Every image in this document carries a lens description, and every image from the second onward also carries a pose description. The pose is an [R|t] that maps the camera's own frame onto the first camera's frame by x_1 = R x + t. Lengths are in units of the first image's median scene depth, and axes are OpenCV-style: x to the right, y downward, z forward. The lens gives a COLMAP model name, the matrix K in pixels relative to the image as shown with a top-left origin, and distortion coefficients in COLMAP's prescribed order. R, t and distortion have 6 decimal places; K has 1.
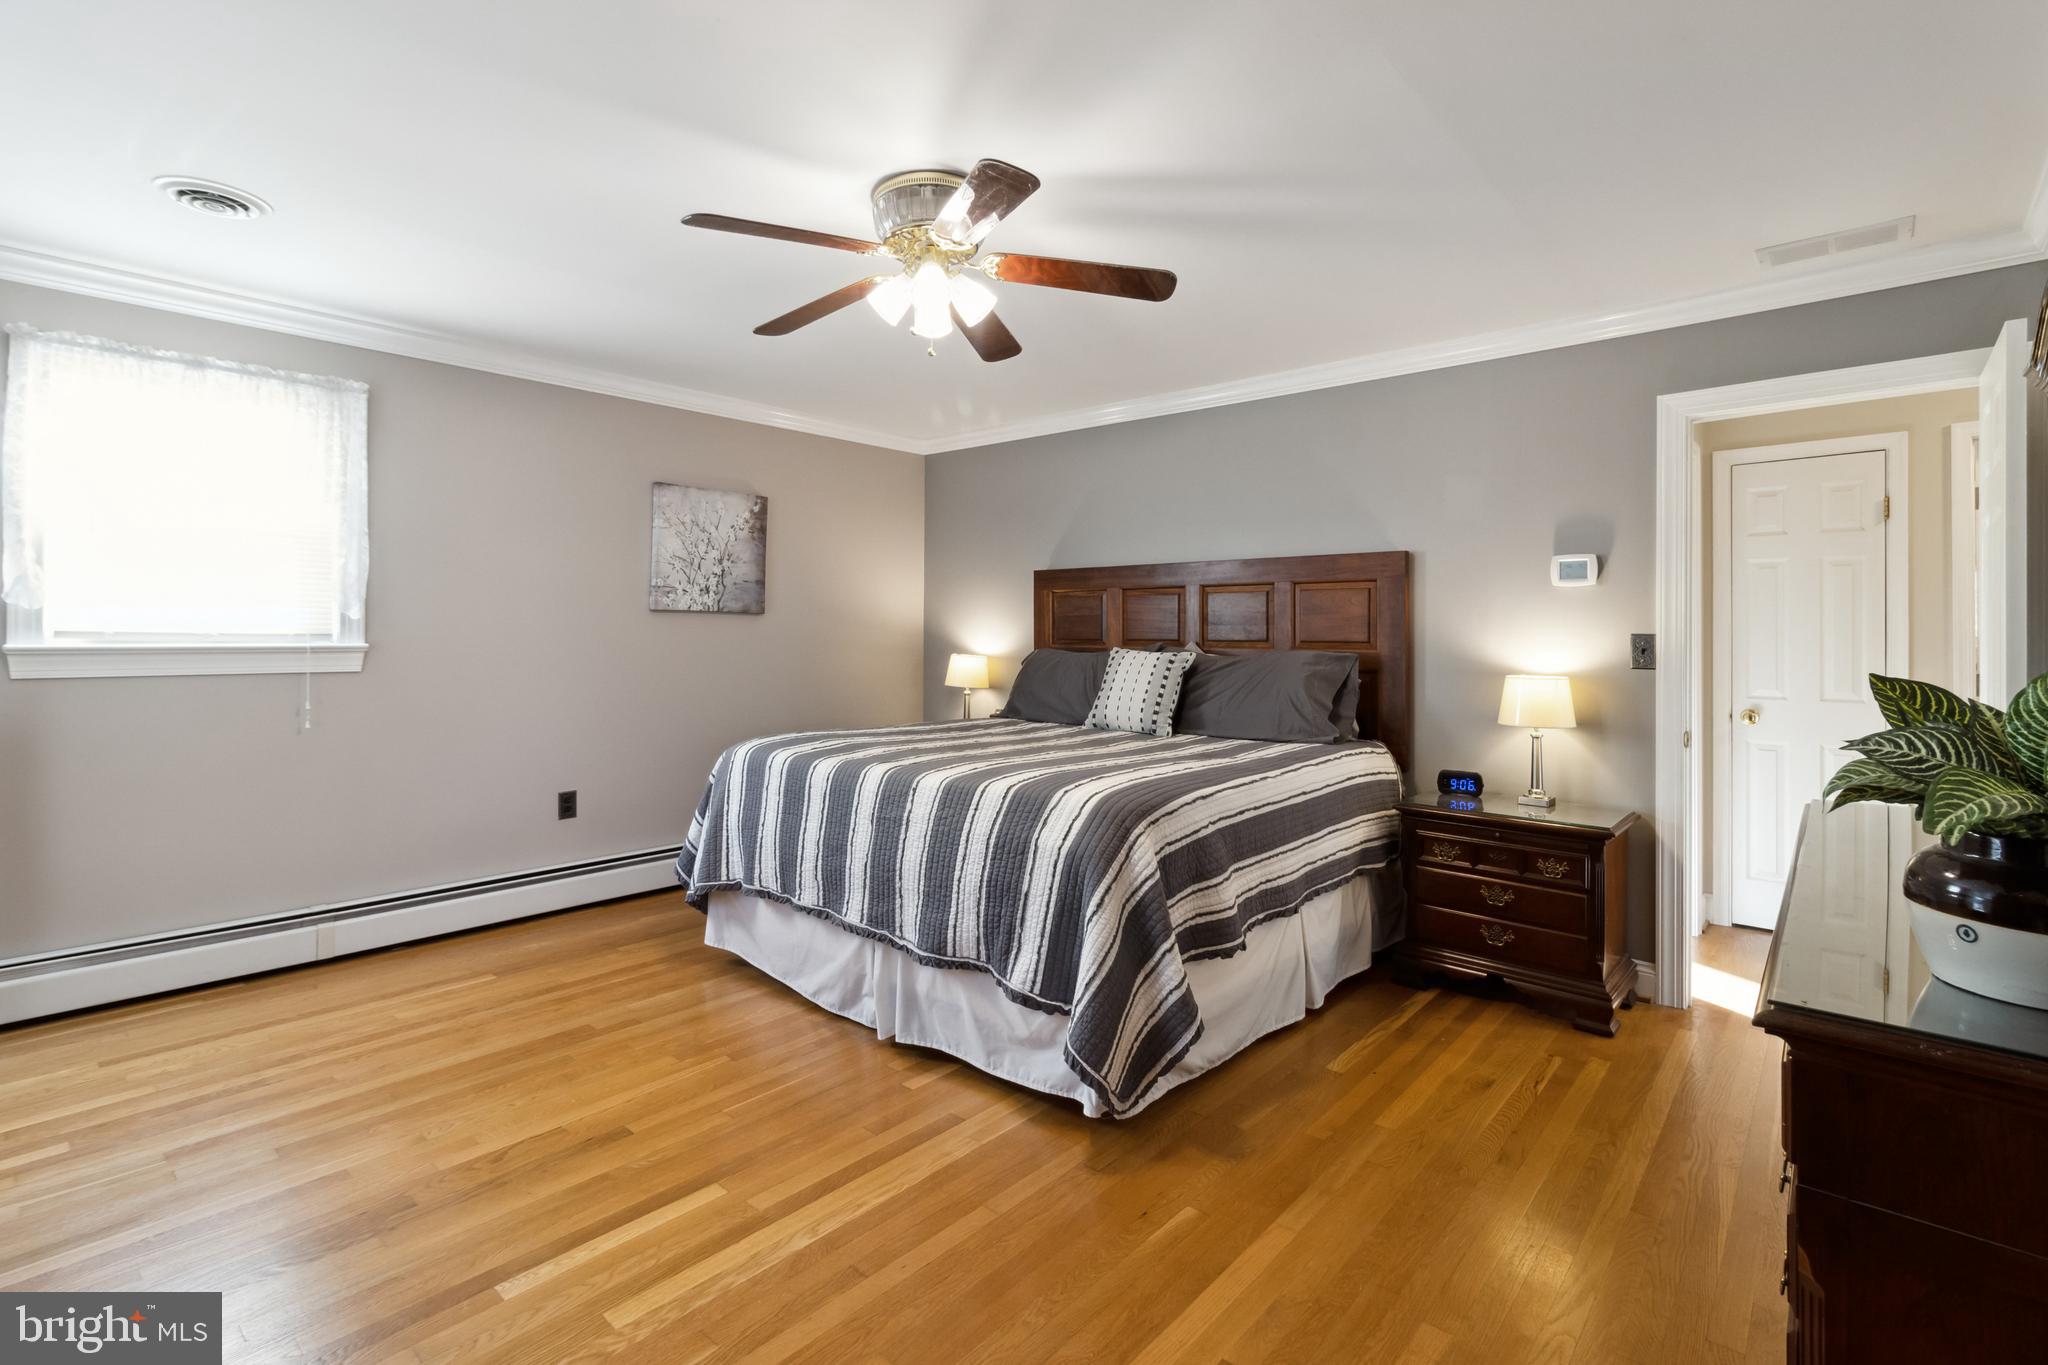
lens RADIAL K [[953.5, 0, 1013.2], [0, 953.5, 635.0], [0, 0, 1]] dist [-0.001697, 0.000150]
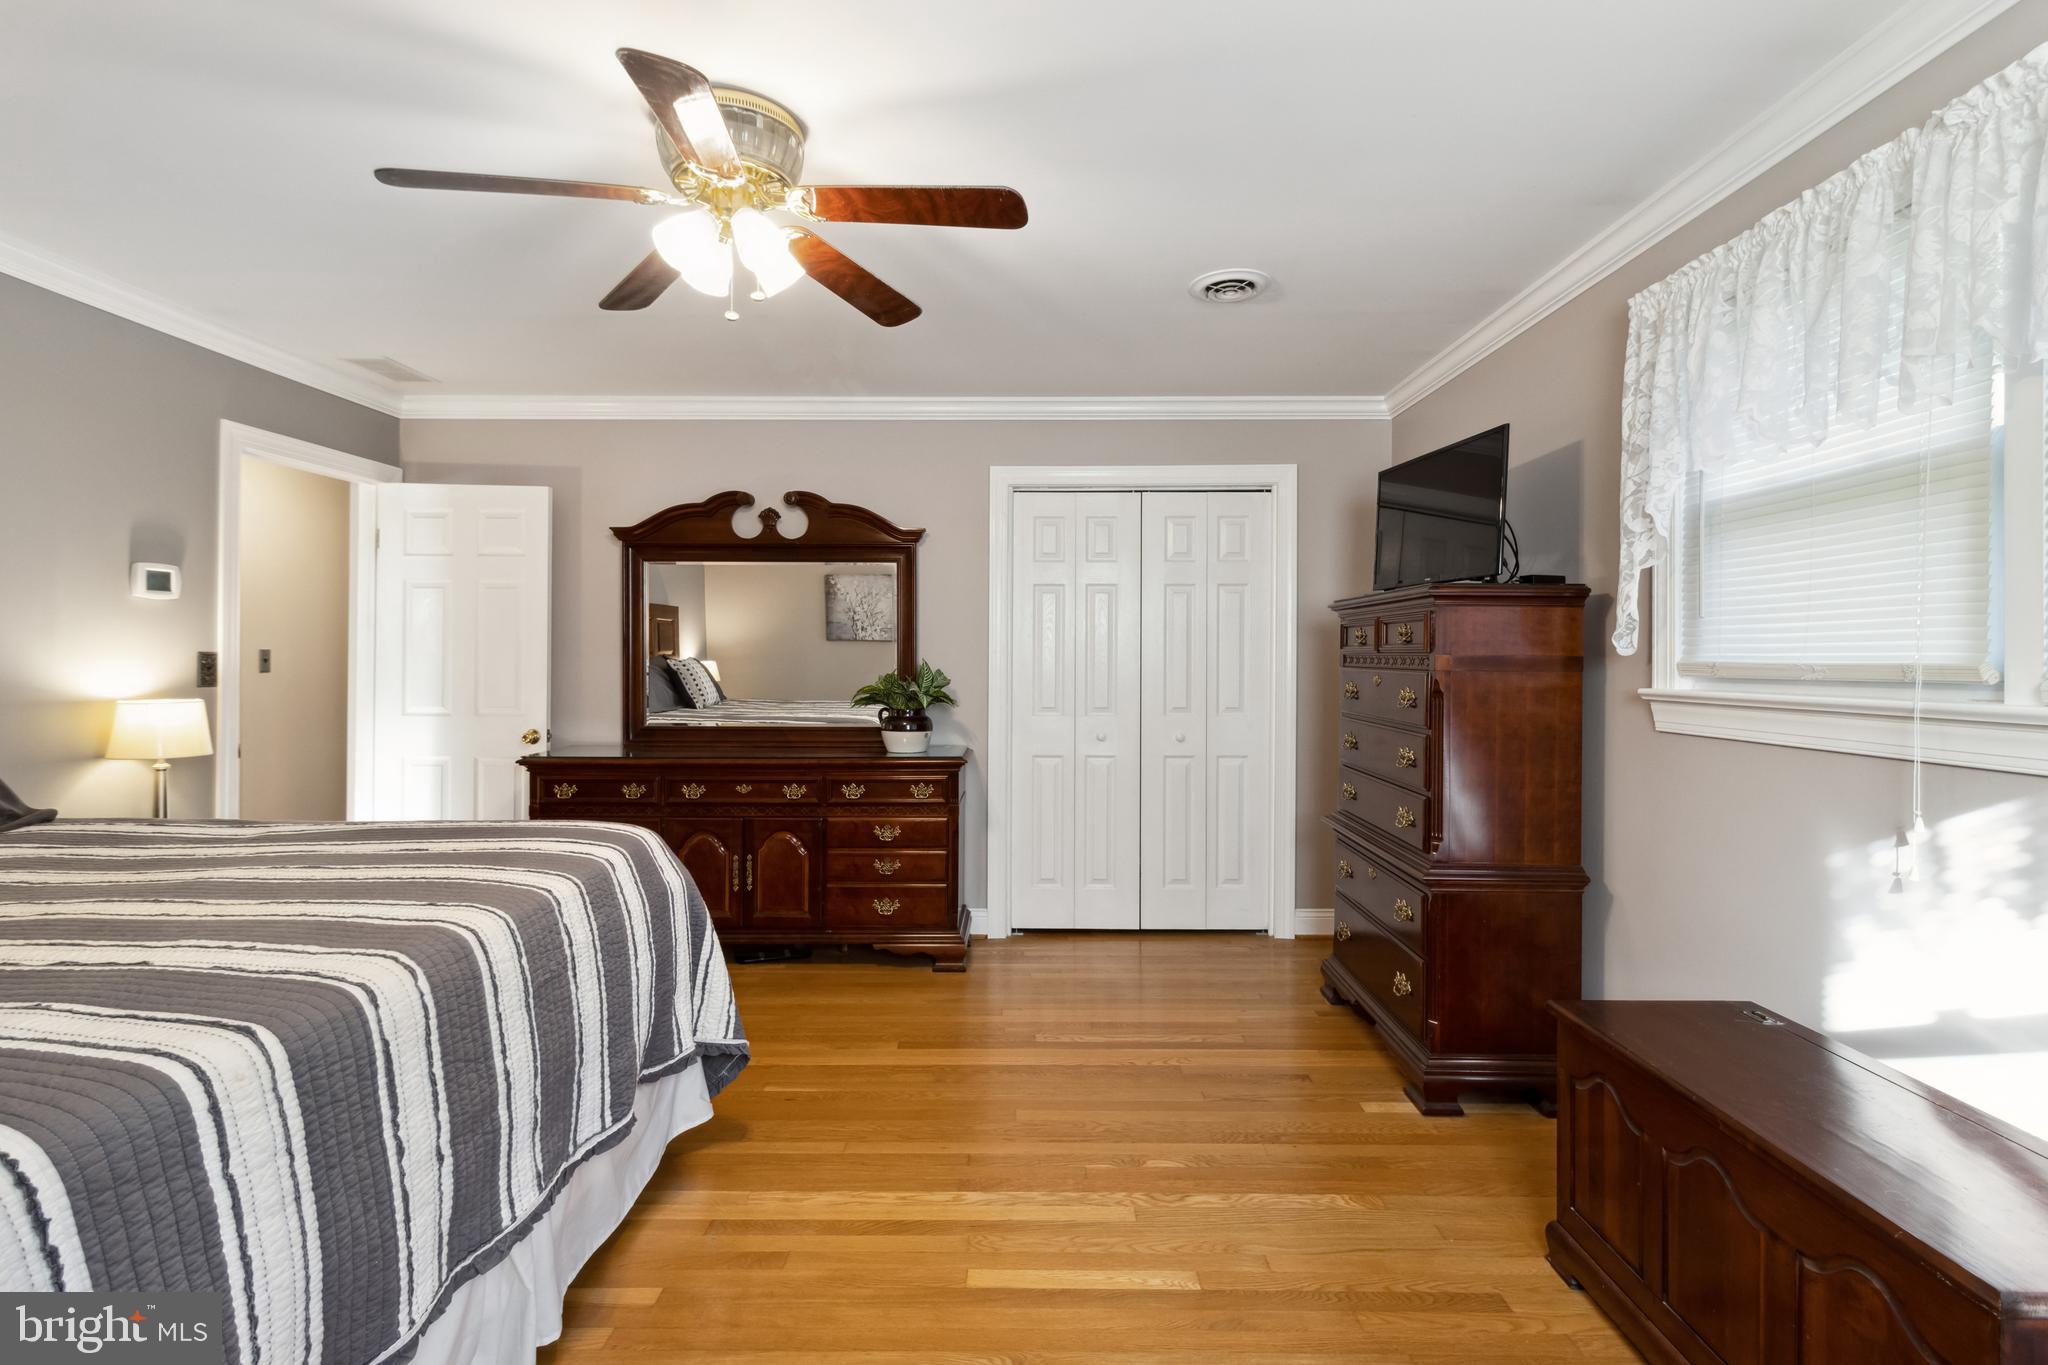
lens RADIAL K [[953.5, 0, 1024.2], [0, 953.5, 665.7], [0, 0, 1]] dist [-0.001697, 0.000150]
pose [[-0.665544, -0.014598, 0.746216, -0.472925], [-0.011834, 0.999889, 0.009006, -0.003751], [-0.746265, -0.002836, -0.665643, 0.734084]]
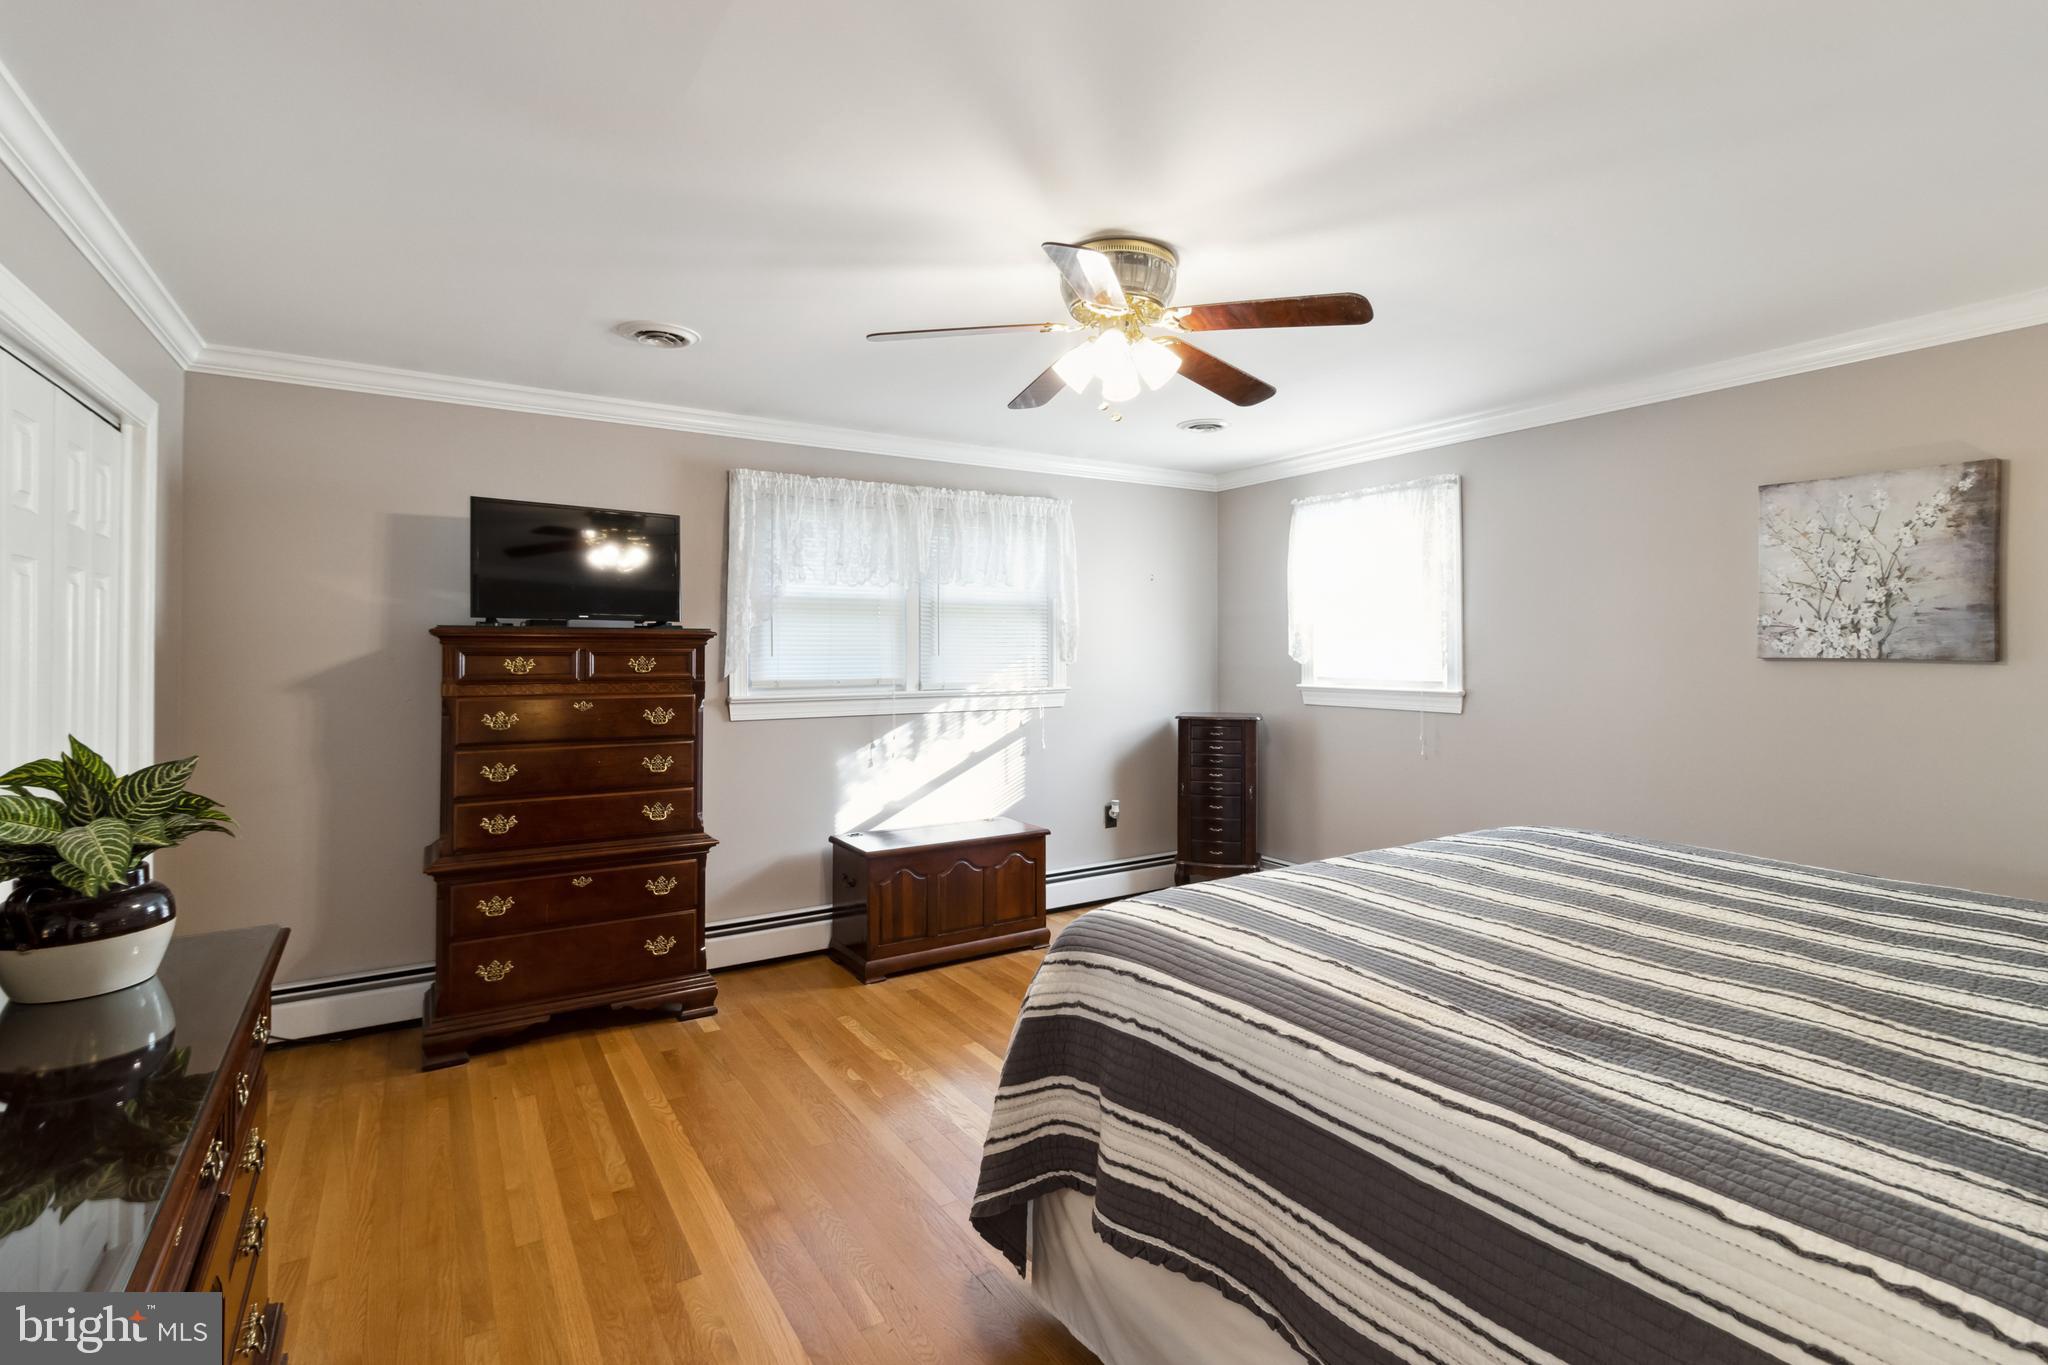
lens RADIAL K [[953.5, 0, 1013.6], [0, 953.5, 643.9], [0, 0, 1]] dist [-0.001697, 0.000150]
pose [[-0.257688, -0.008702, -0.966189, 0.487031], [0.001798, 0.999953, -0.009486, -0.030704], [0.966227, -0.004182, -0.257660, 0.618254]]
